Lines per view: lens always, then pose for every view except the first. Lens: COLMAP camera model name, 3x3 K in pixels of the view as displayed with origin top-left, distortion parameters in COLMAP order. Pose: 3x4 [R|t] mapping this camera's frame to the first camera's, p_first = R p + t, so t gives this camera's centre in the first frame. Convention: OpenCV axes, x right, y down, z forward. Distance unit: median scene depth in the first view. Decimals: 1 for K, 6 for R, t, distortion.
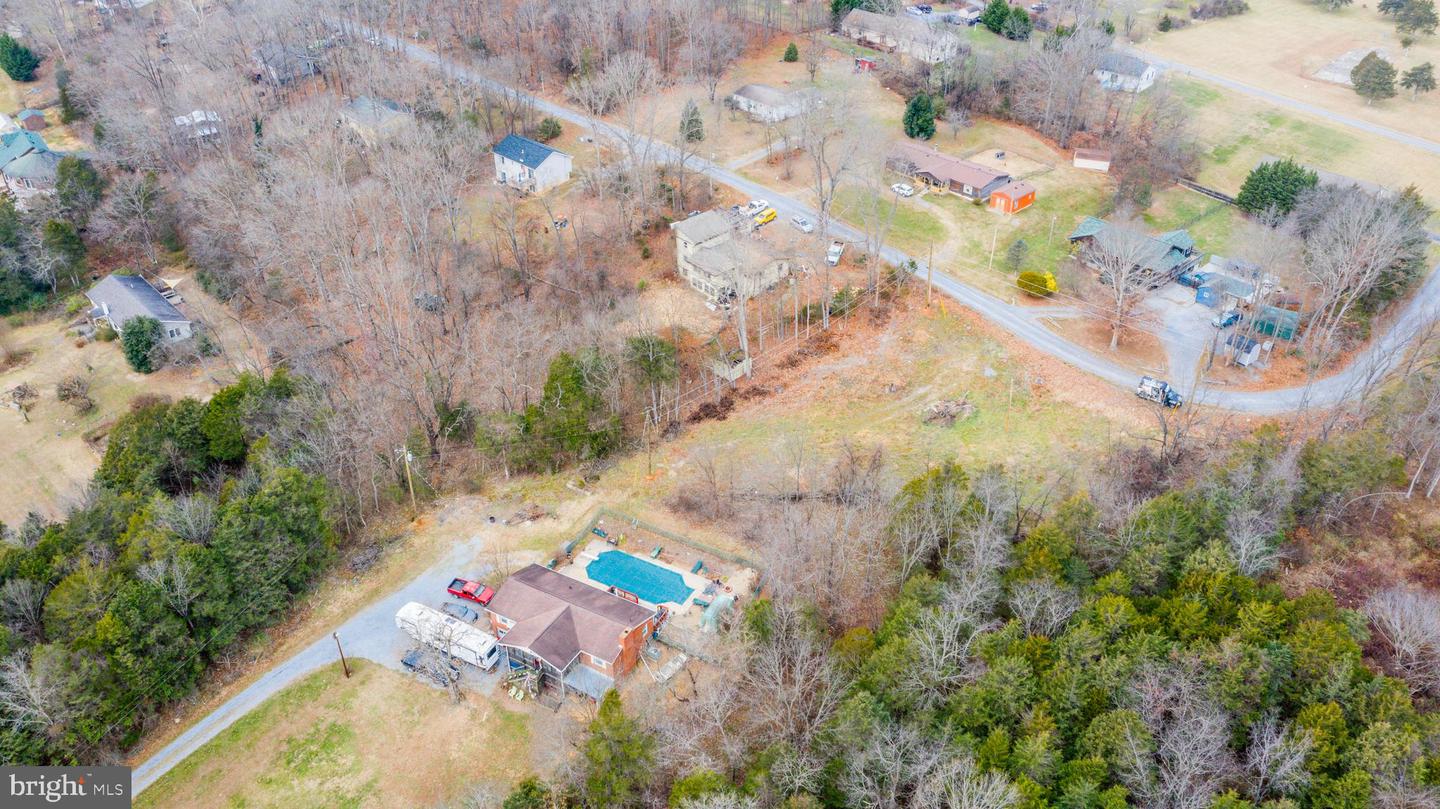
lens RADIAL K [[1142.8, 0, 720.0], [0, 1142.8, 404.5], [0, 0, 1]] dist [-0.005905, 0.011890]
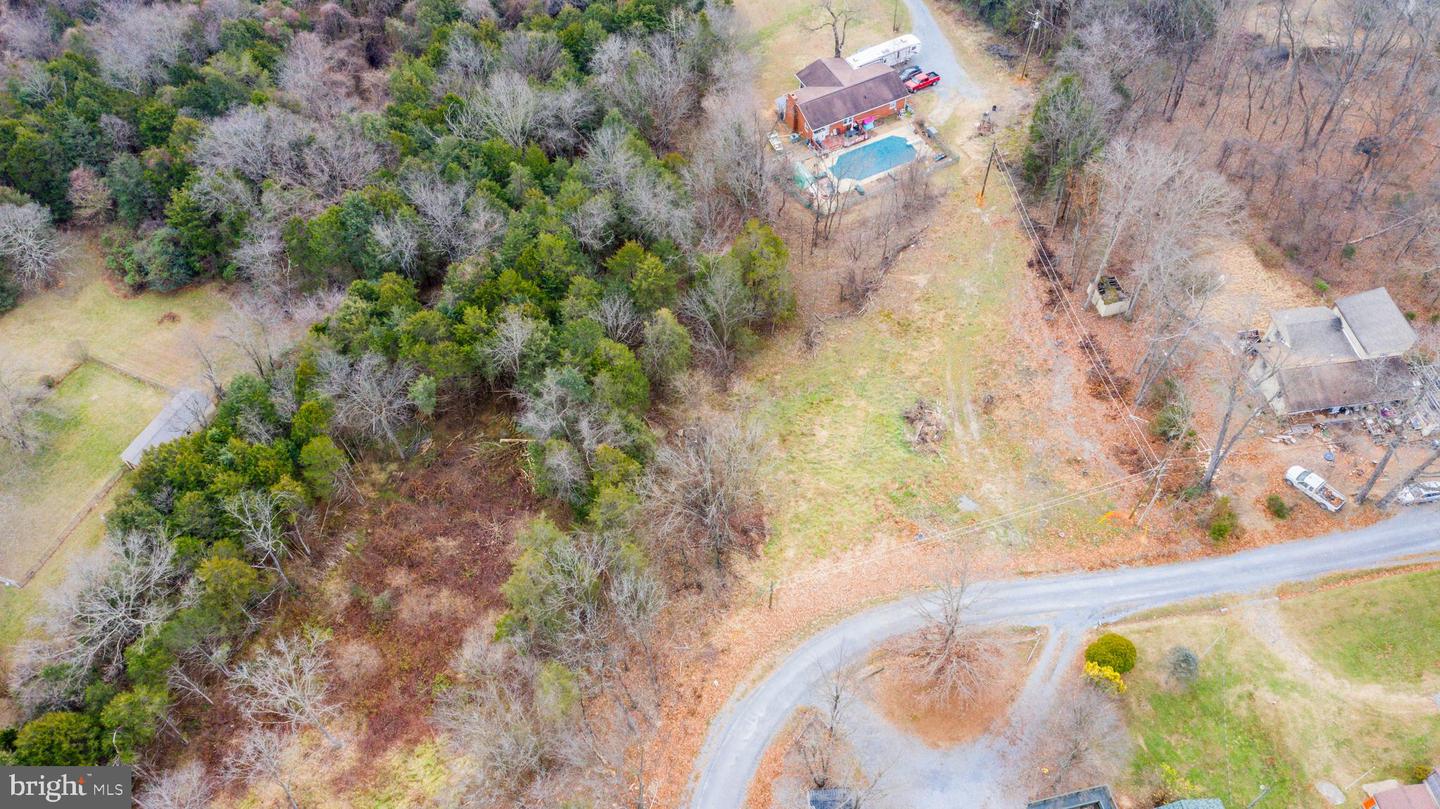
lens RADIAL K [[1142.8, 0, 720.0], [0, 1142.8, 404.5], [0, 0, 1]] dist [-0.005905, 0.011890]
pose [[-0.546847, 0.686722, -0.478928, 0.657001], [-0.455649, 0.235792, 0.858362, -0.637426], [0.702383, 0.687616, 0.183962, 0.698314]]
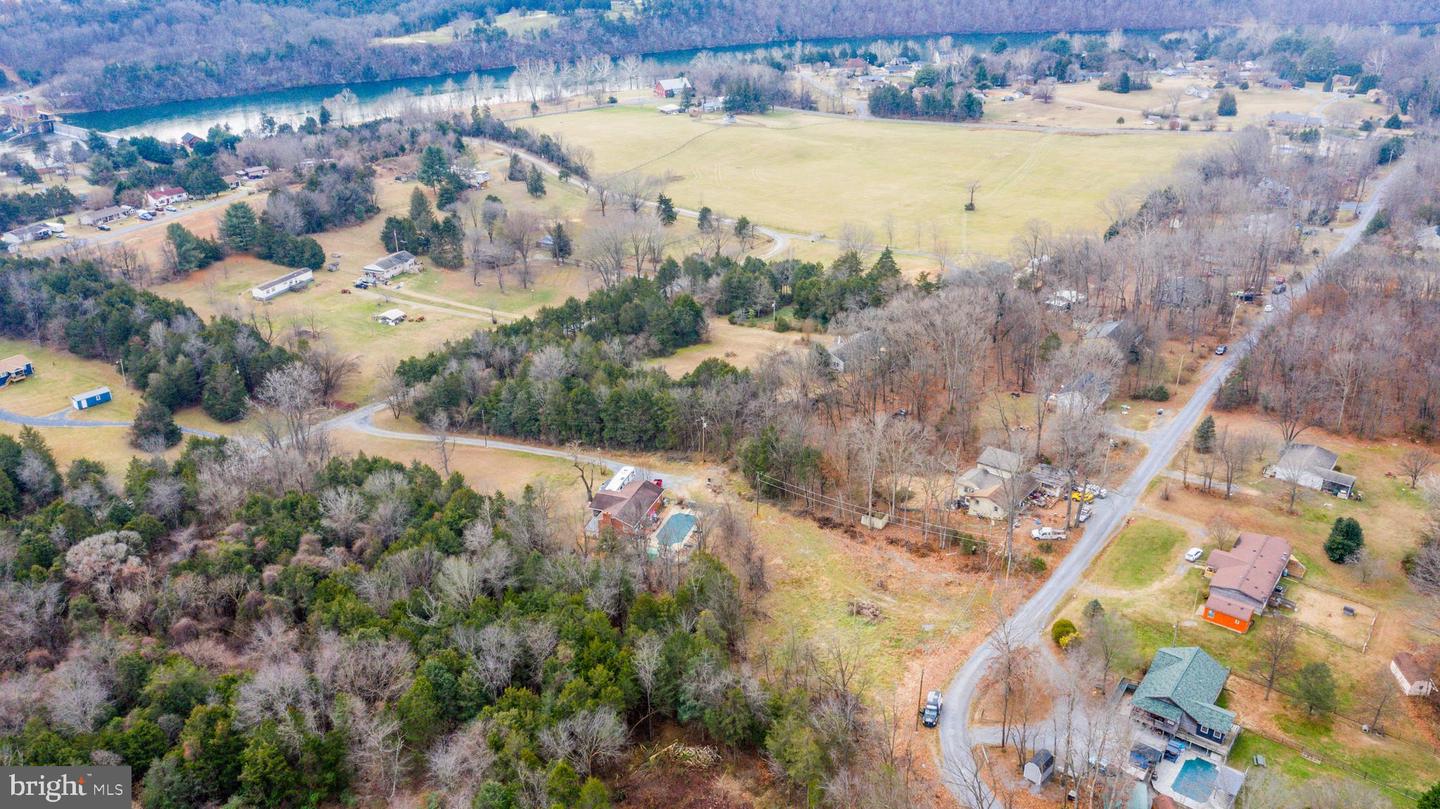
lens RADIAL K [[1142.8, 0, 720.0], [0, 1142.8, 404.5], [0, 0, 1]] dist [-0.005905, 0.011890]
pose [[0.173316, 0.416568, -0.892431, 1.193482], [-0.548021, 0.793694, 0.264050, -0.419441], [0.818312, 0.443307, 0.365848, 0.270095]]
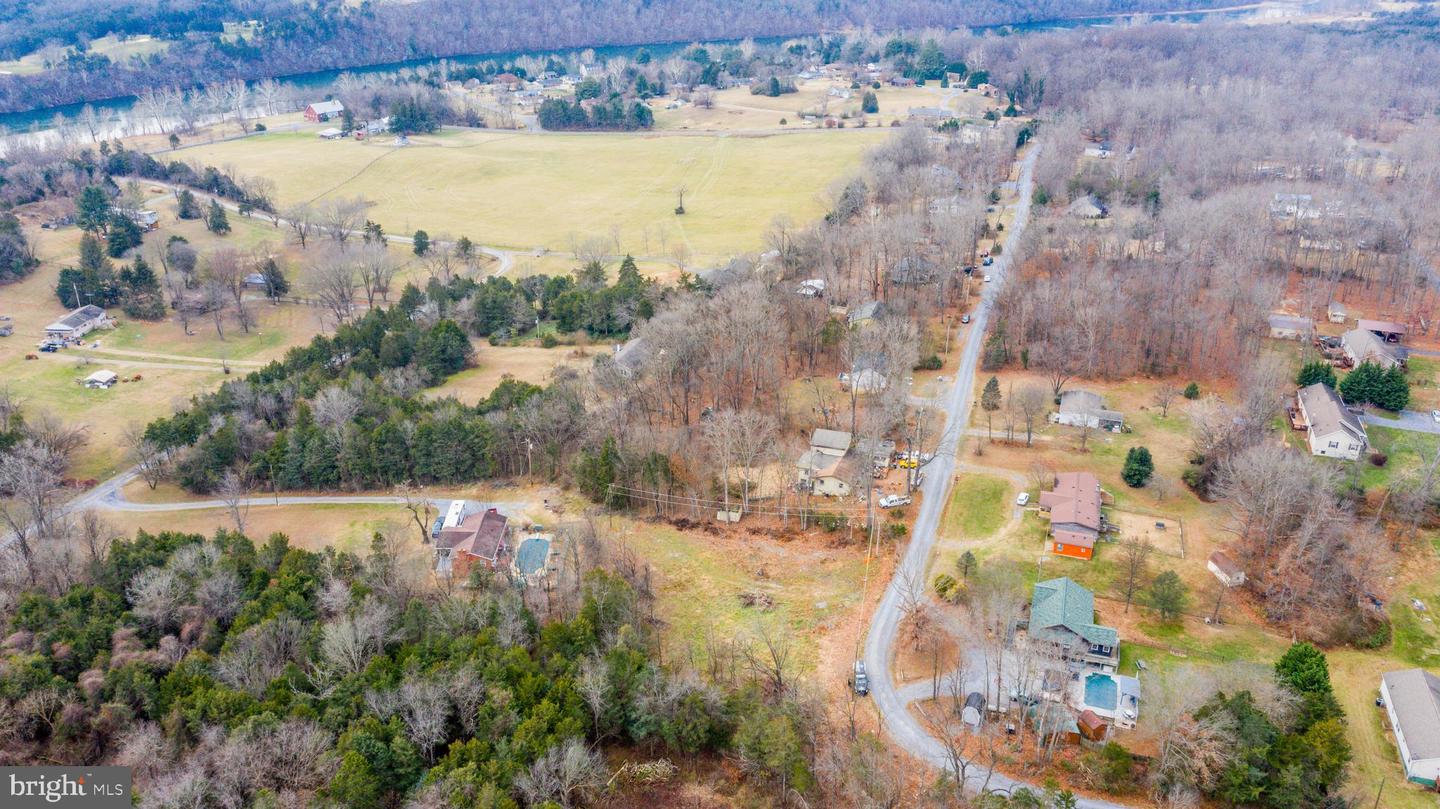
lens RADIAL K [[1142.8, 0, 720.0], [0, 1142.8, 404.5], [0, 0, 1]] dist [-0.005905, 0.011890]
pose [[0.484519, 0.363521, -0.795672, 1.117367], [-0.496532, 0.863131, 0.091981, -0.282652], [0.720207, 0.350510, 0.598703, 0.082601]]
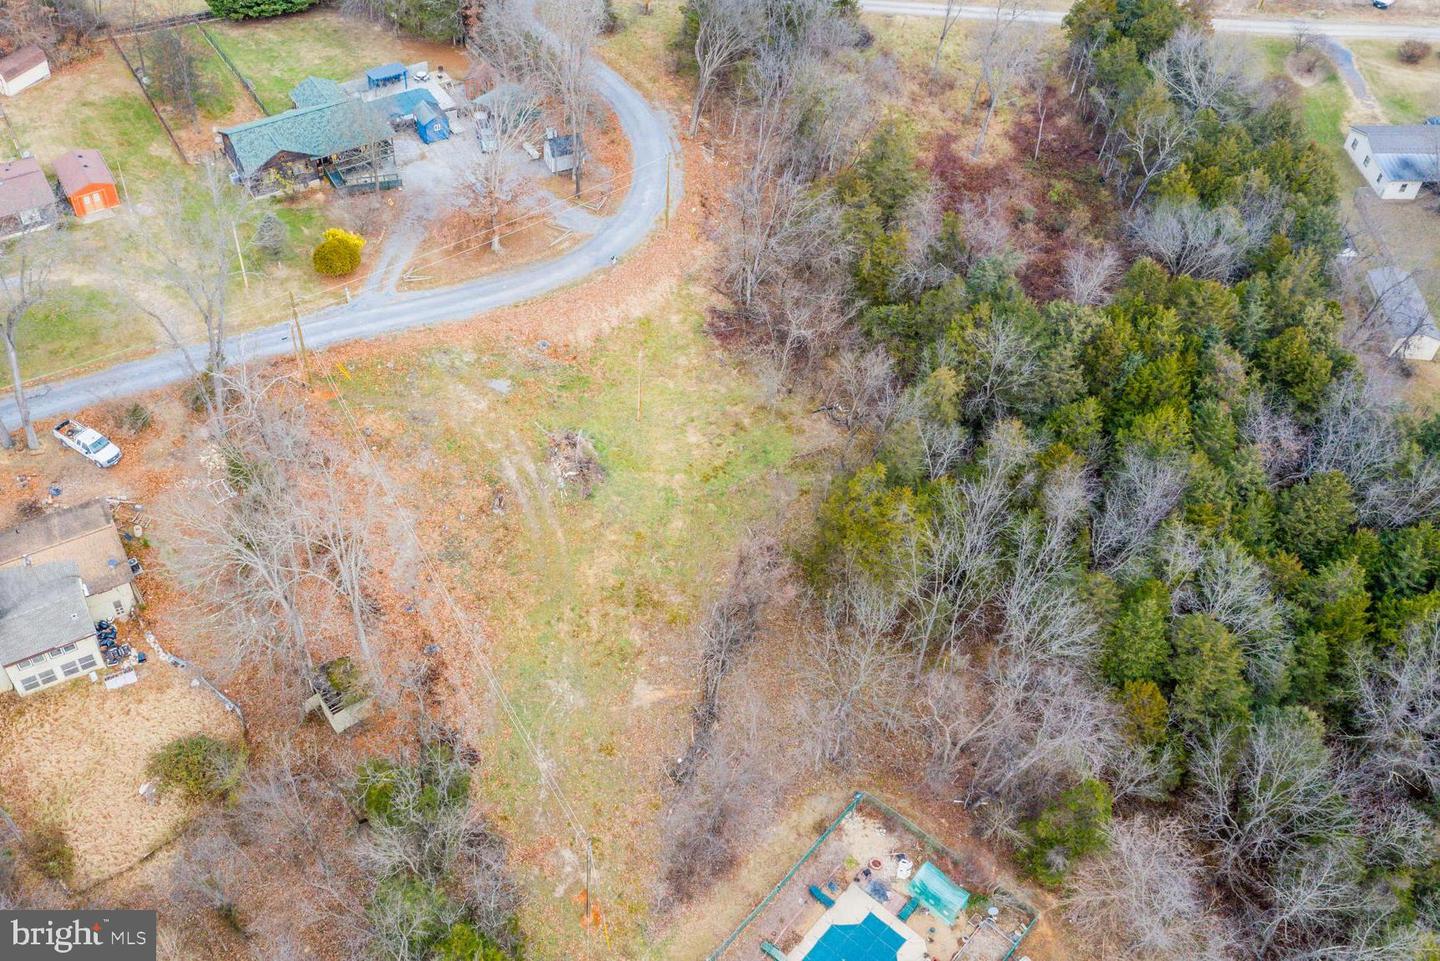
lens RADIAL K [[1372.7, 0, 582.5], [0, 1372.7, 479.1], [0, 0, 1]] dist [-0.003297, -0.002972]
pose [[0.247387, -0.696853, 0.673198, -0.321927], [0.535149, 0.677474, 0.504622, -0.366694], [-0.807722, 0.235425, 0.540519, 0.553284]]
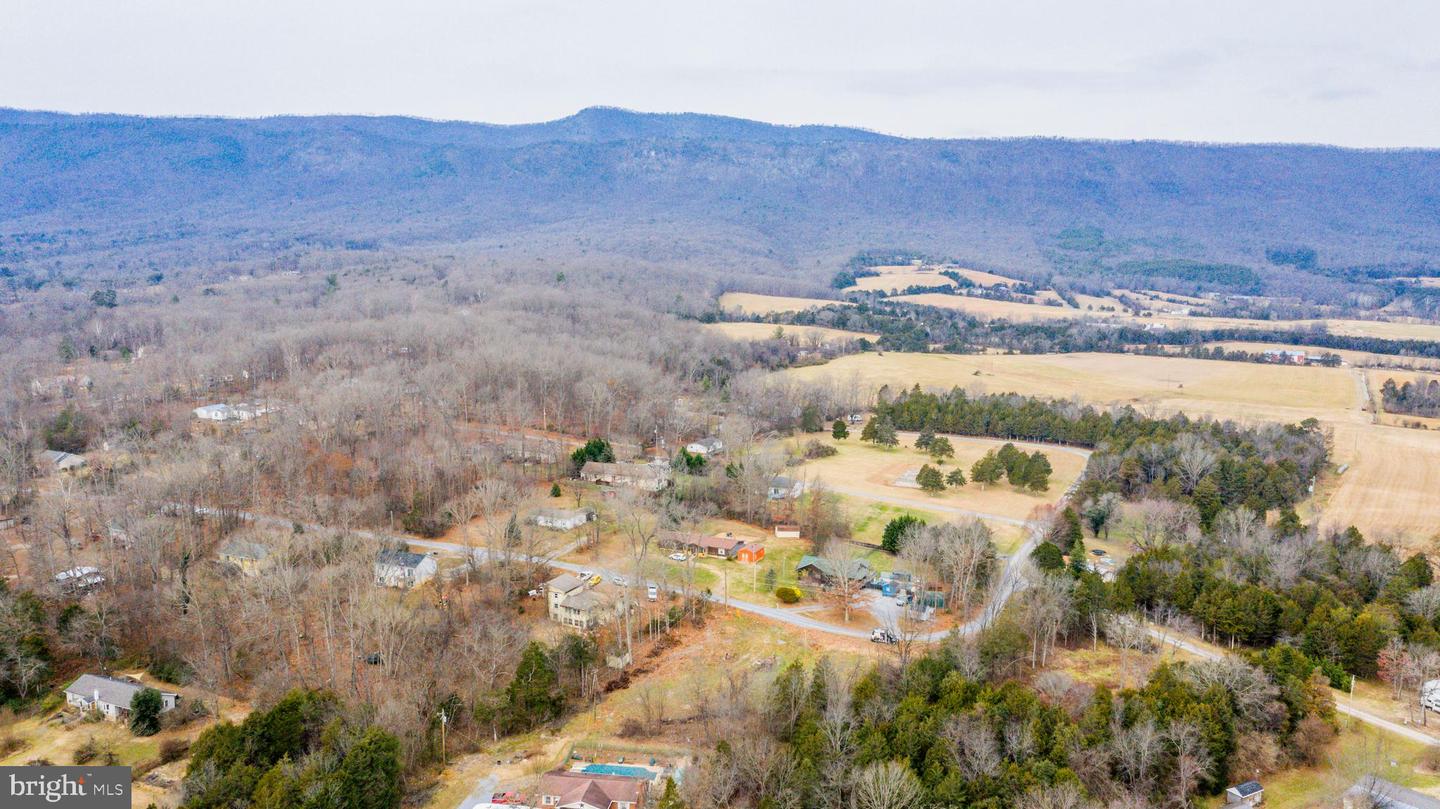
lens RADIAL K [[1142.8, 0, 720.0], [0, 1142.8, 404.5], [0, 0, 1]] dist [-0.005905, 0.011890]
pose [[0.933173, -0.043449, 0.356792, -0.378714], [0.190485, 0.901582, -0.388414, 0.266902], [-0.304801, 0.430421, 0.849608, -0.422234]]
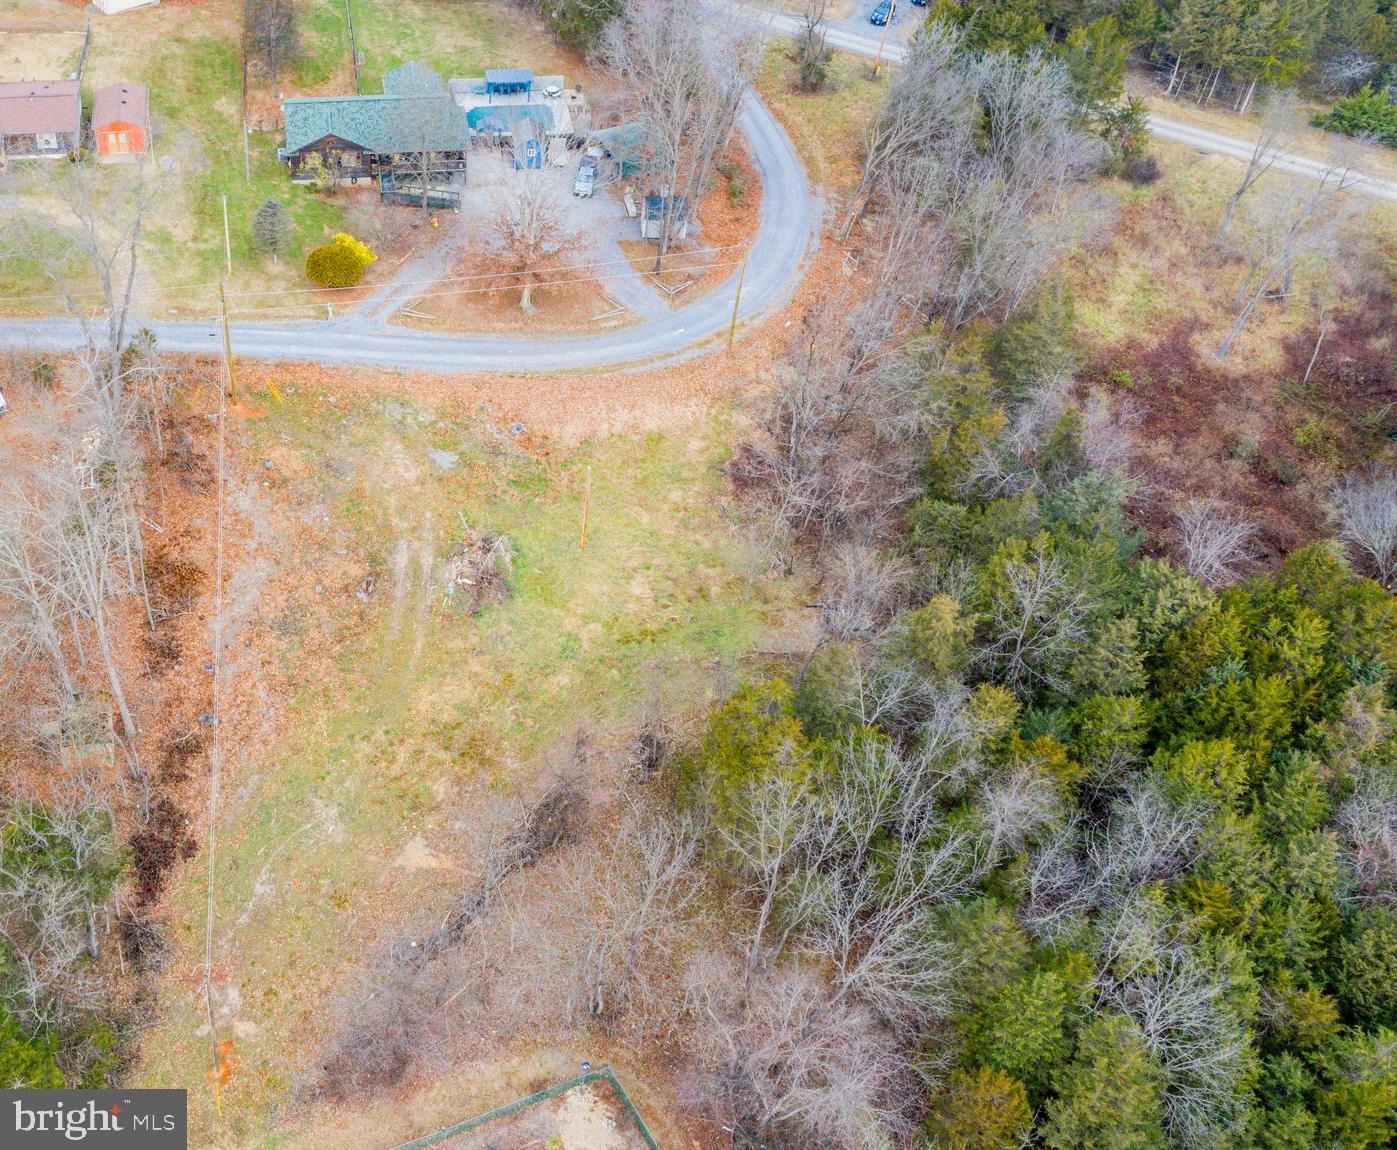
lens RADIAL K [[1635.5, 0, 371.6], [0, 1635.5, 576.3], [0, 0, 1]] dist [-0.003396, 0.008333]
pose [[0.638568, -0.555125, 0.532979, -0.236306], [0.430513, 0.831748, 0.350505, -0.273098], [-0.637878, 0.005633, 0.770117, 0.422583]]
